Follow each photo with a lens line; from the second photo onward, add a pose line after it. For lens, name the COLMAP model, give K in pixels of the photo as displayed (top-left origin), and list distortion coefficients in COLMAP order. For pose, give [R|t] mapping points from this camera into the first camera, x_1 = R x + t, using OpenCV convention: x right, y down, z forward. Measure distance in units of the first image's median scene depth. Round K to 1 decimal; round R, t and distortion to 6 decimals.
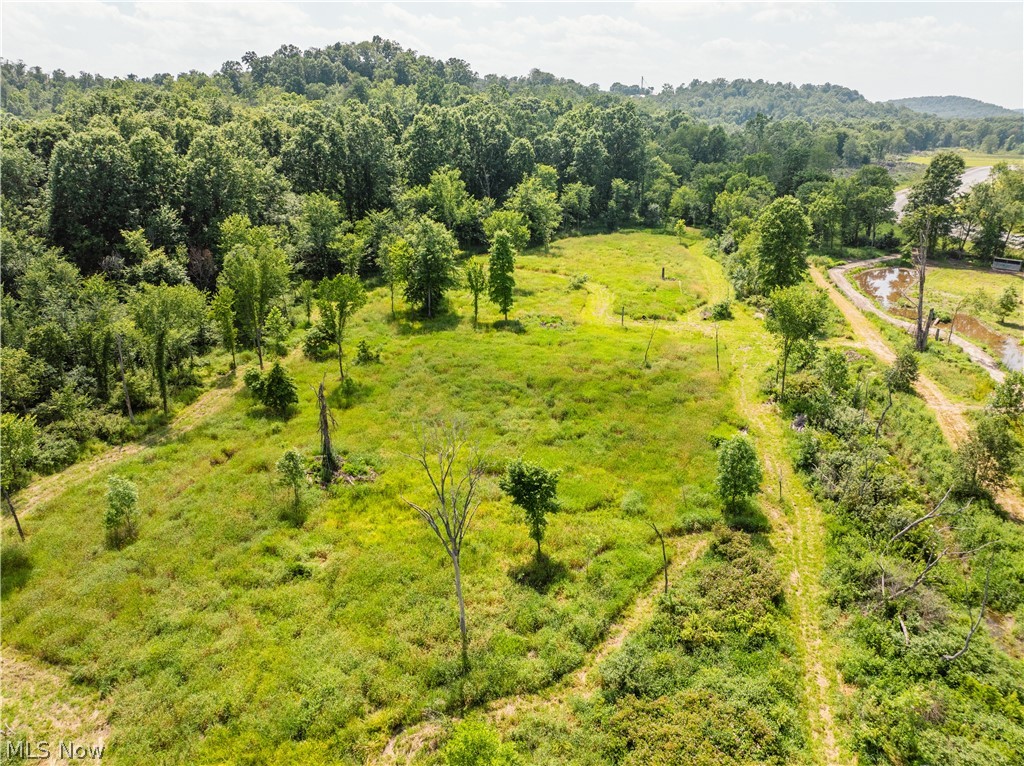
lens RADIAL K [[719.6, 0, 509.9], [0, 719.6, 380.3], [0, 0, 1]] dist [-0.050281, 0.025157]
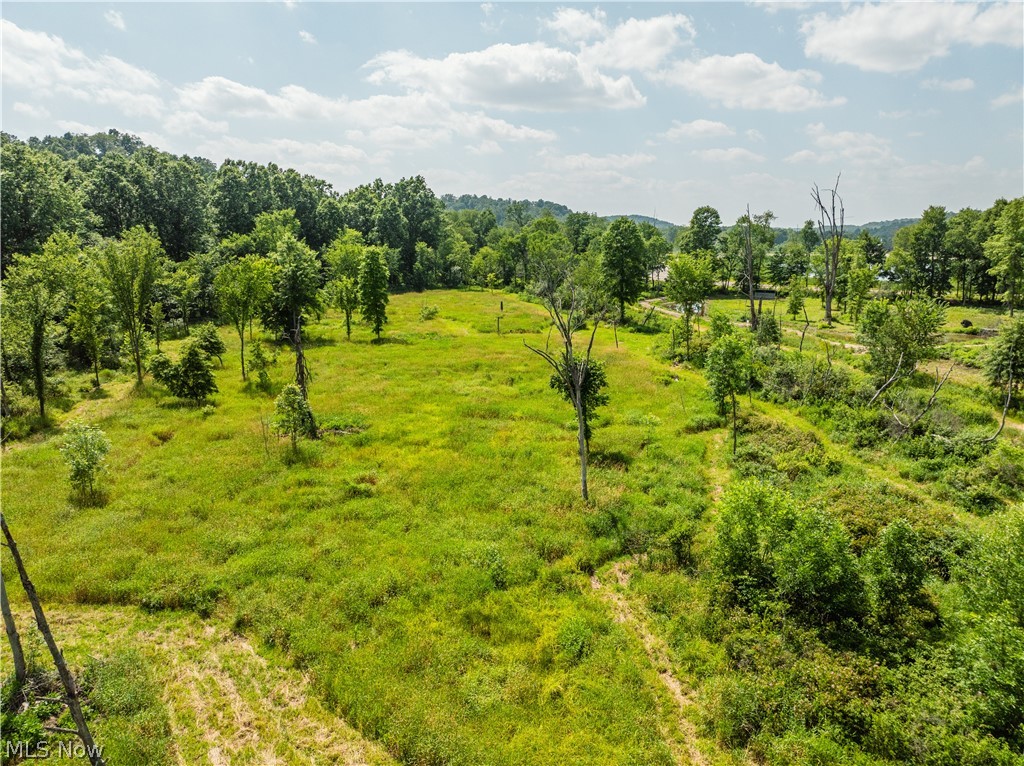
lens RADIAL K [[719.6, 0, 513.7], [0, 719.6, 386.0], [0, 0, 1]] dist [-0.050281, 0.025157]
pose [[0.934387, -0.075348, 0.348200, -0.124828], [0.125346, 0.984416, -0.123345, 0.083591], [-0.333479, 0.158897, 0.929270, 0.037013]]
